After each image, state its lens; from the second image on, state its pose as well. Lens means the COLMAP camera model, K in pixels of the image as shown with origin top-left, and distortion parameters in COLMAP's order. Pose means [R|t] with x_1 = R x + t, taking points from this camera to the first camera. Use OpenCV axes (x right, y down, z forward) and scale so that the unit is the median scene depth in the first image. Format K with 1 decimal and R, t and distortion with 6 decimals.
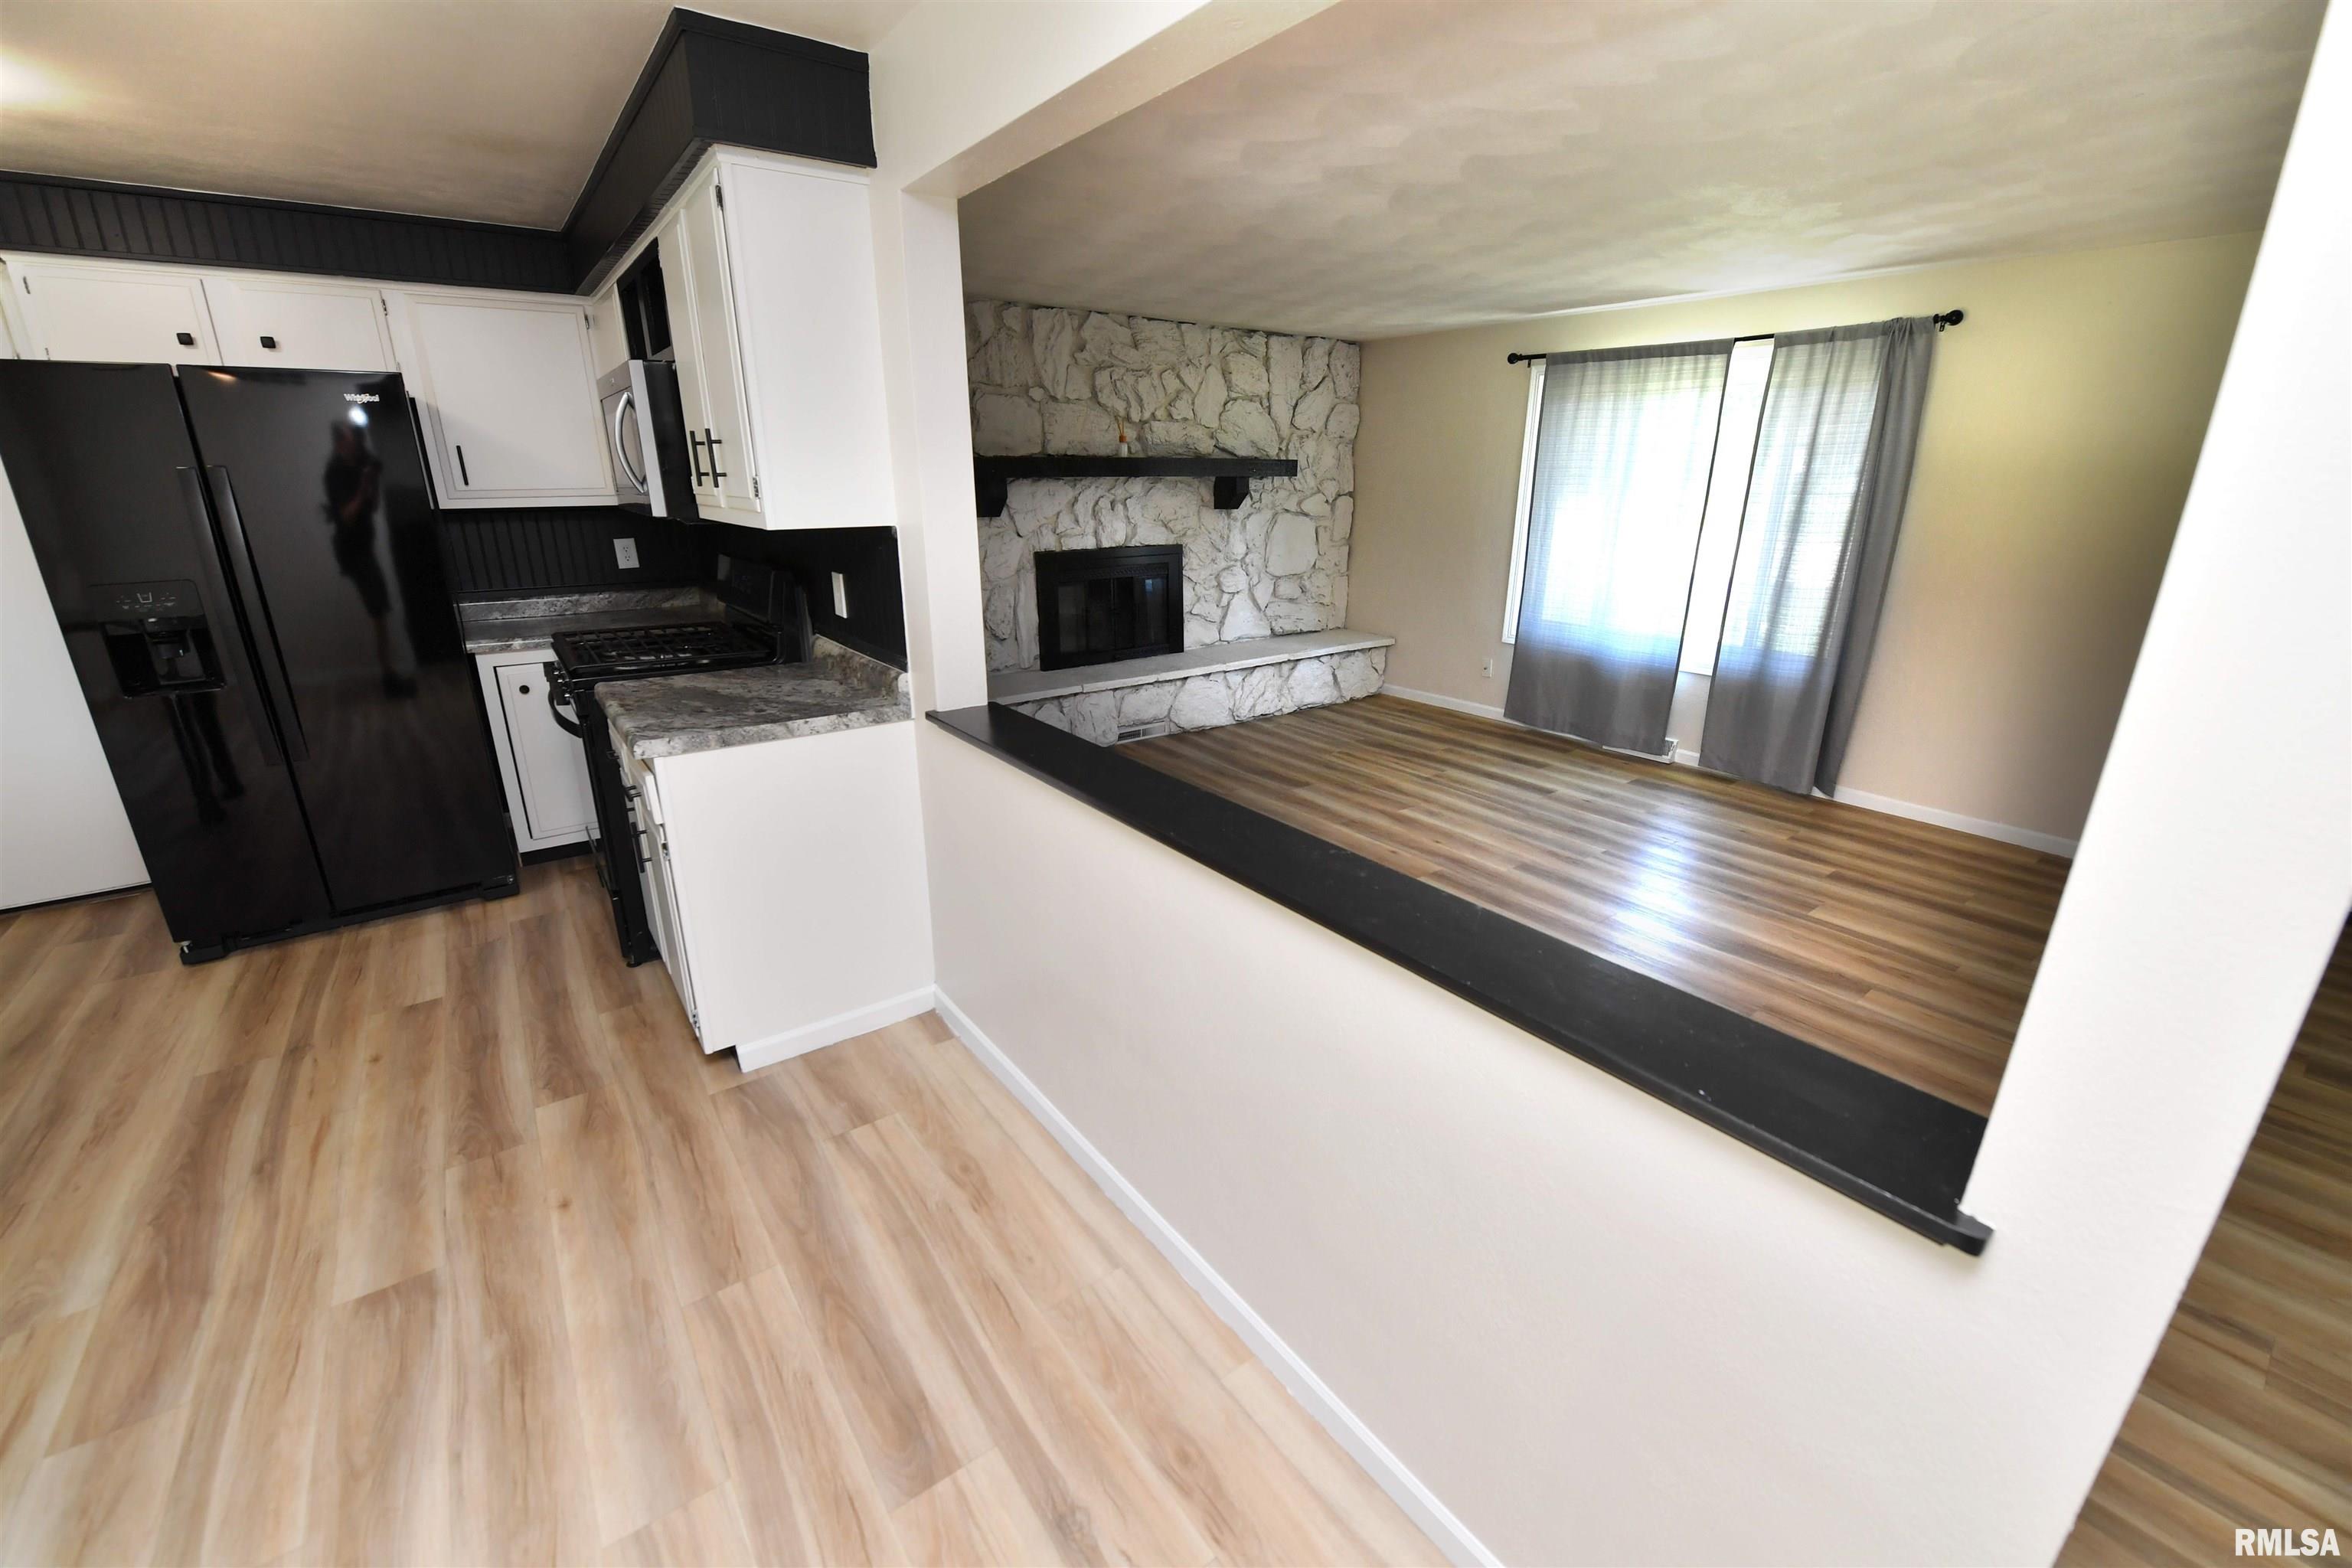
lens RADIAL K [[935.0, 0, 1177.1], [0, 935.0, 782.0], [0, 0, 1]] dist [-0.016202, -0.002137]
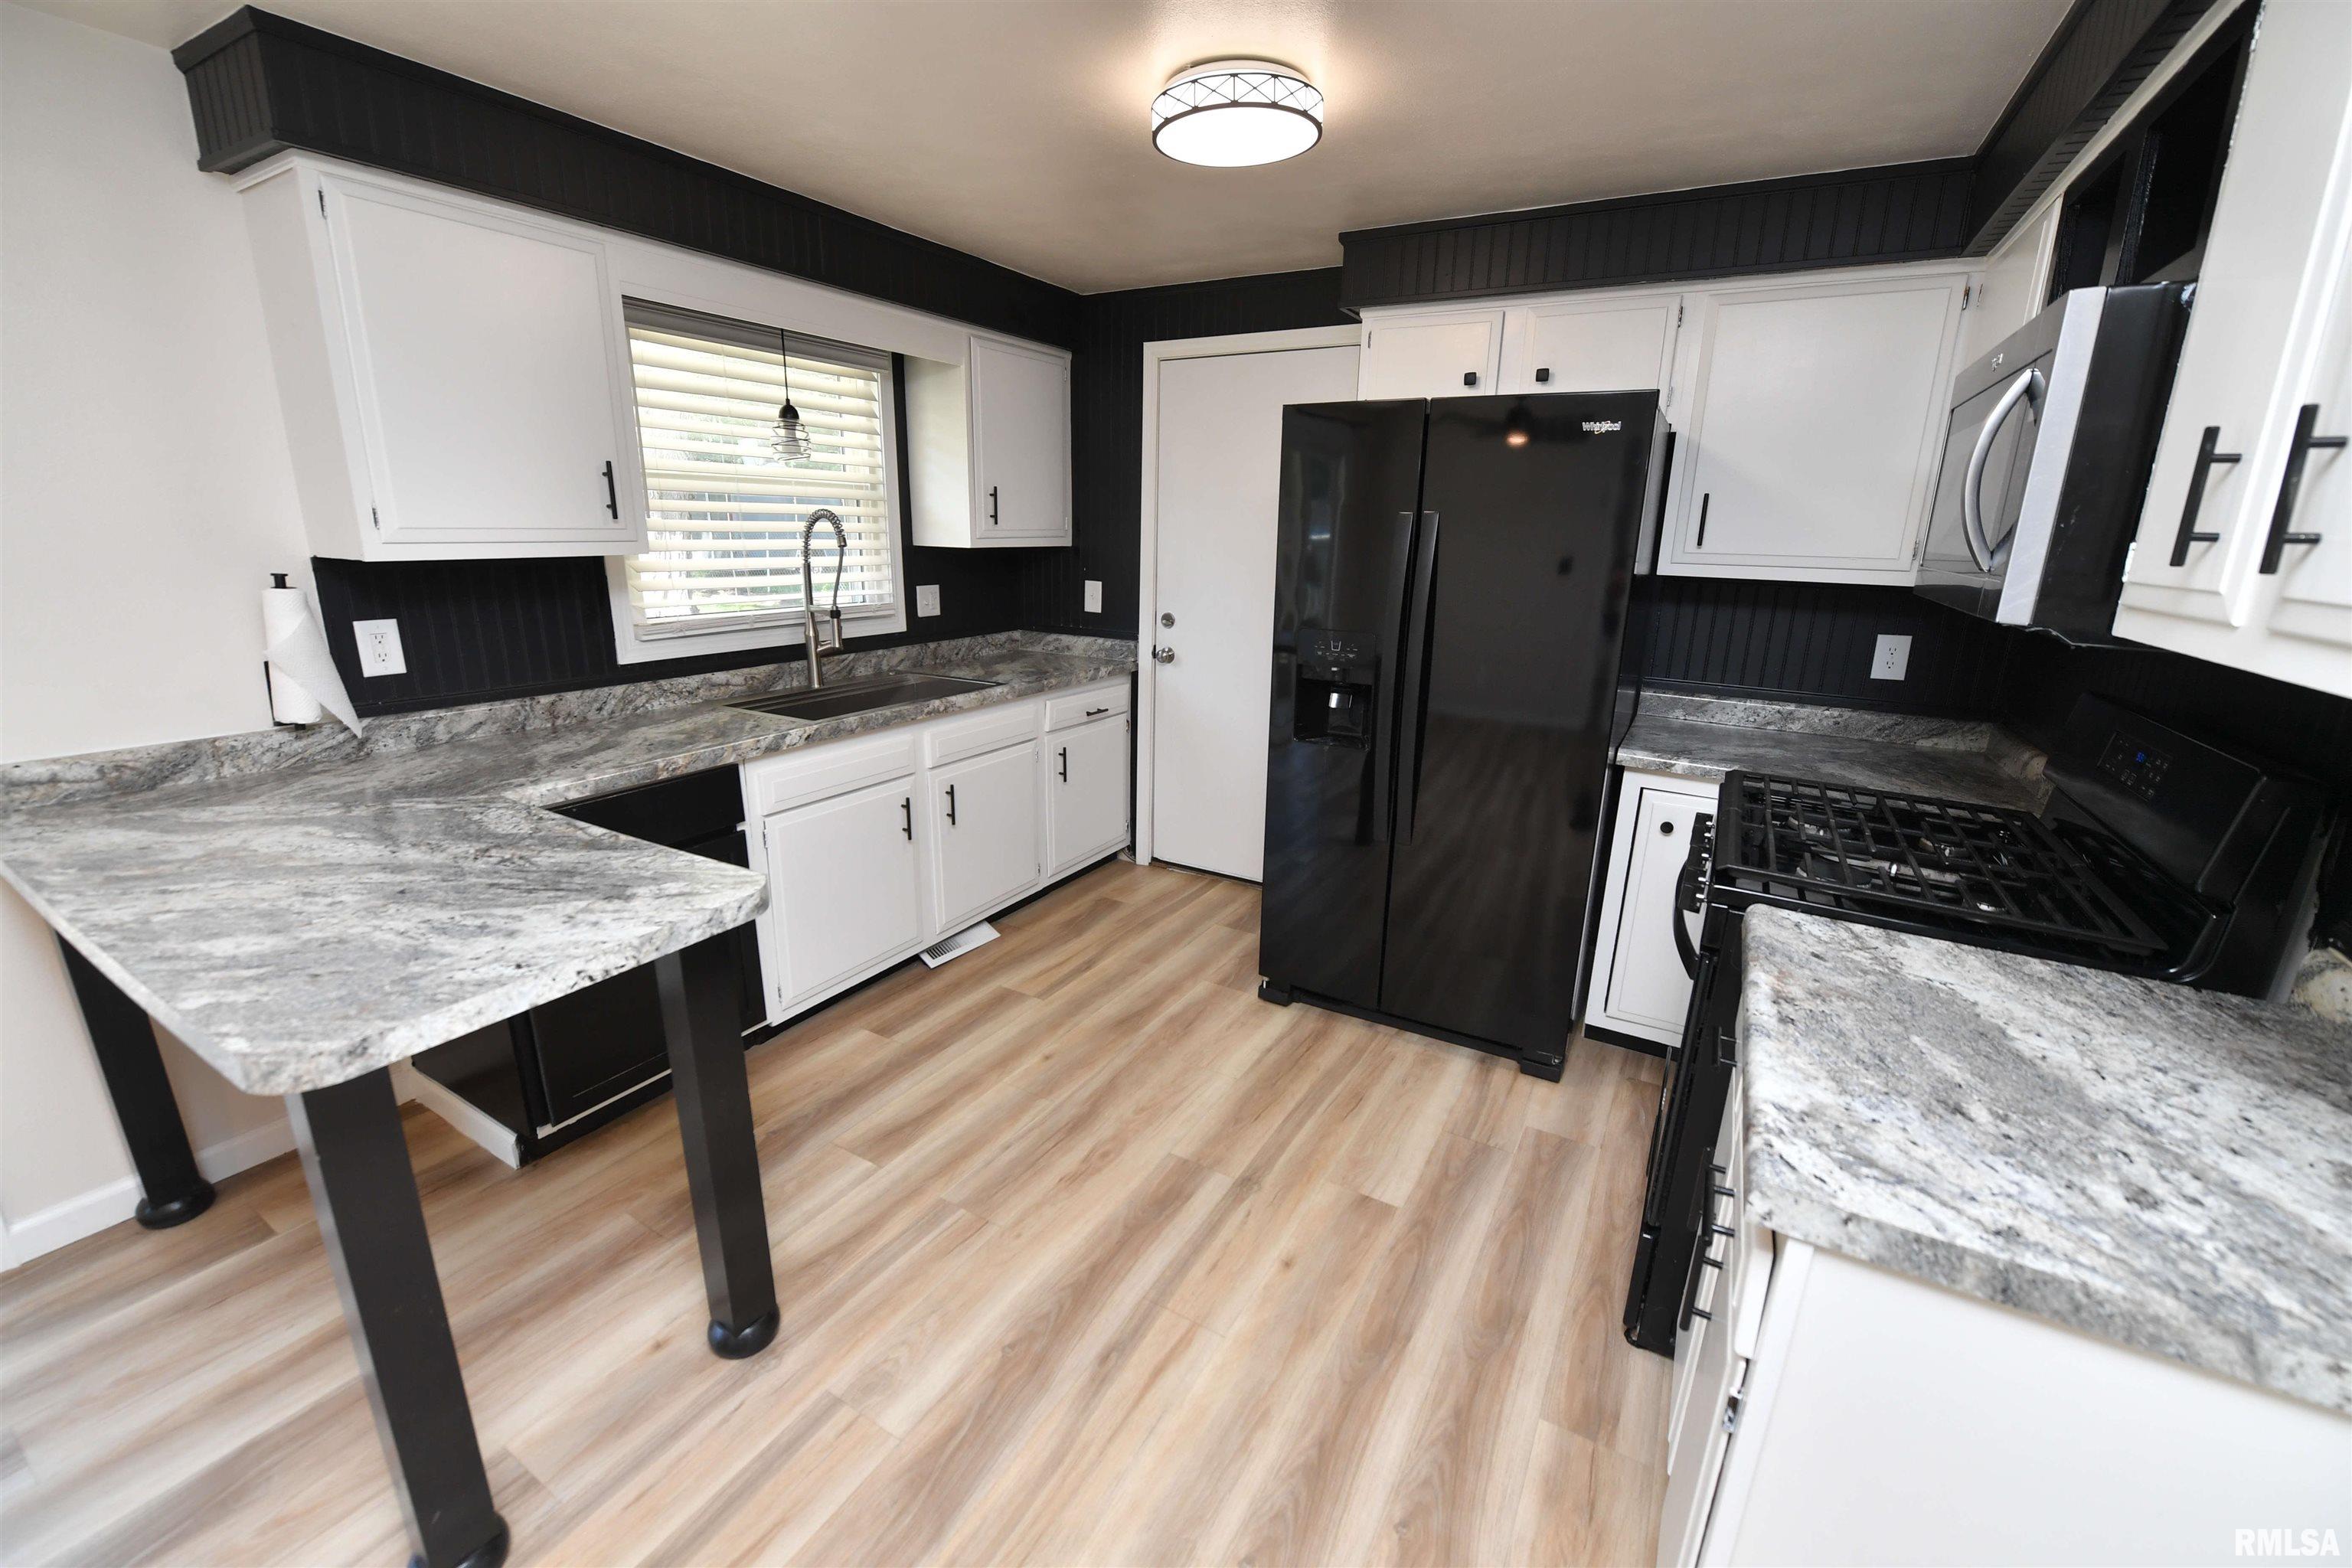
lens RADIAL K [[935.0, 0, 1176.8], [0, 935.0, 777.1], [0, 0, 1]] dist [-0.016202, -0.002137]
pose [[0.391586, 0.244124, -0.887166, -0.246096], [-0.307973, 0.943327, 0.123642, -0.118871], [0.867072, 0.224806, 0.444577, 0.376448]]
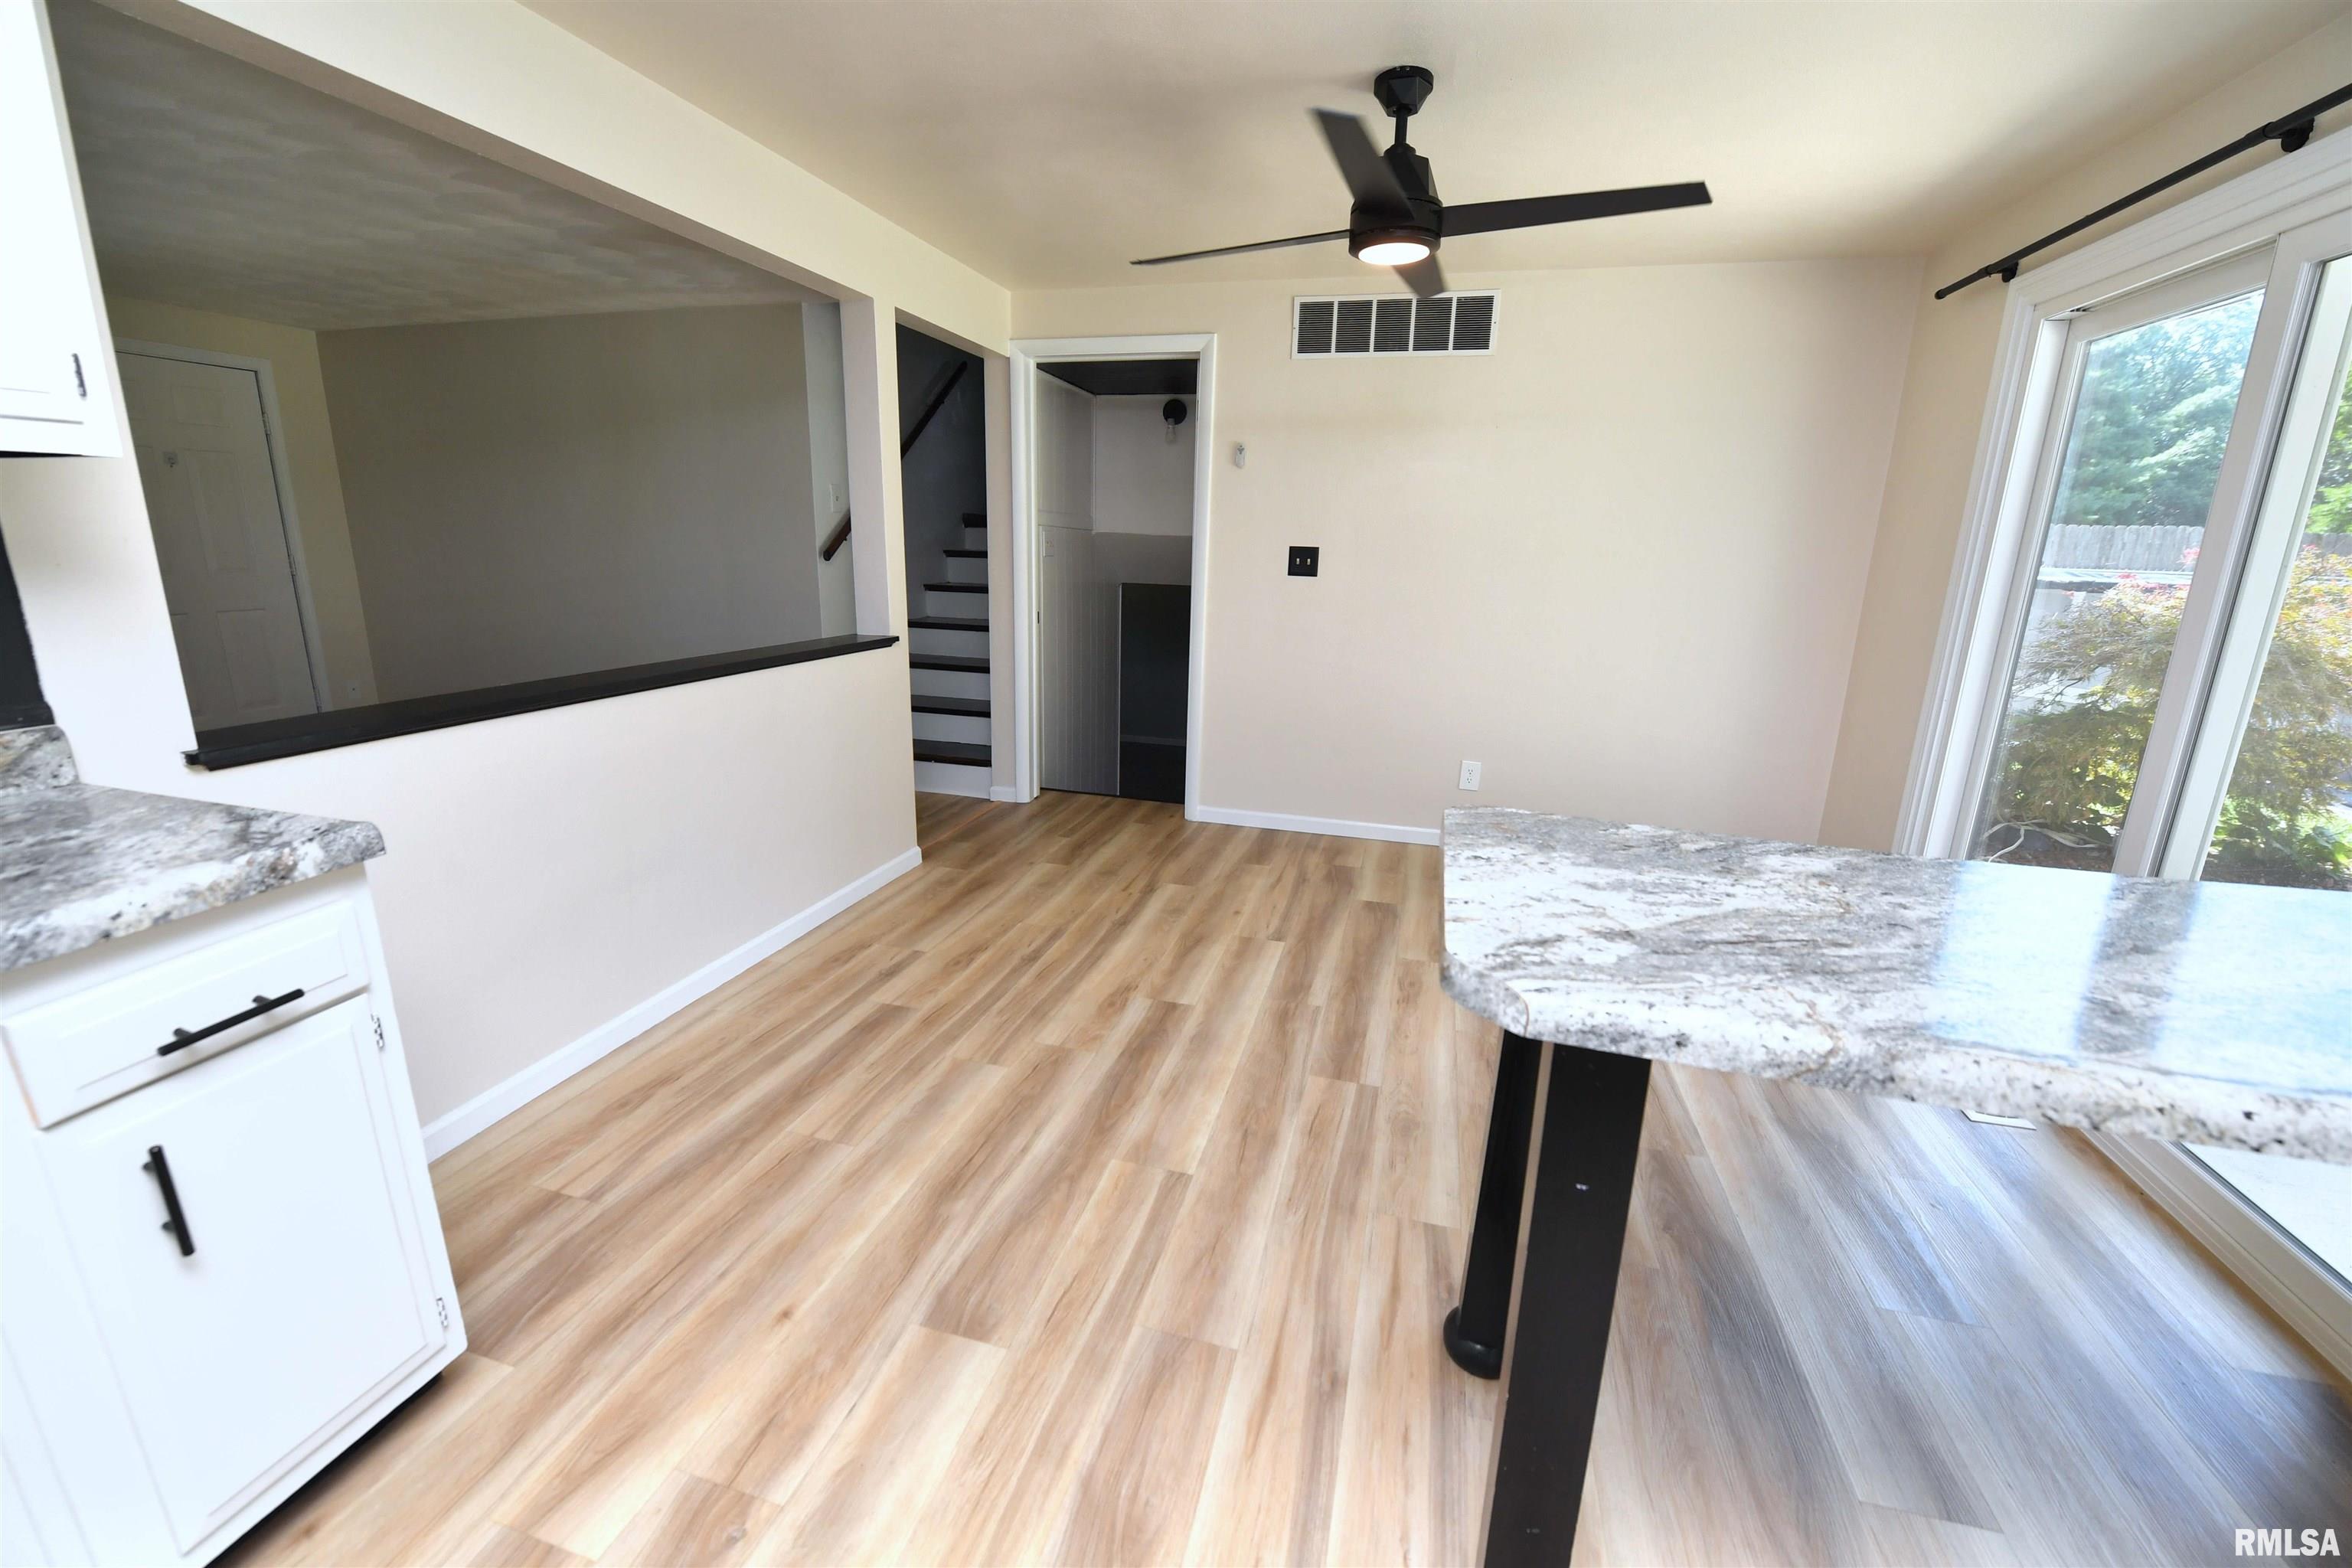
lens RADIAL K [[935.0, 0, 1174.6], [0, 935.0, 784.1], [0, 0, 1]] dist [-0.016202, -0.002137]
pose [[-0.610227, -0.219082, 0.761332, -0.865988], [0.221232, 0.875647, 0.429300, -0.131507], [-0.760710, 0.430402, -0.485875, 0.591094]]
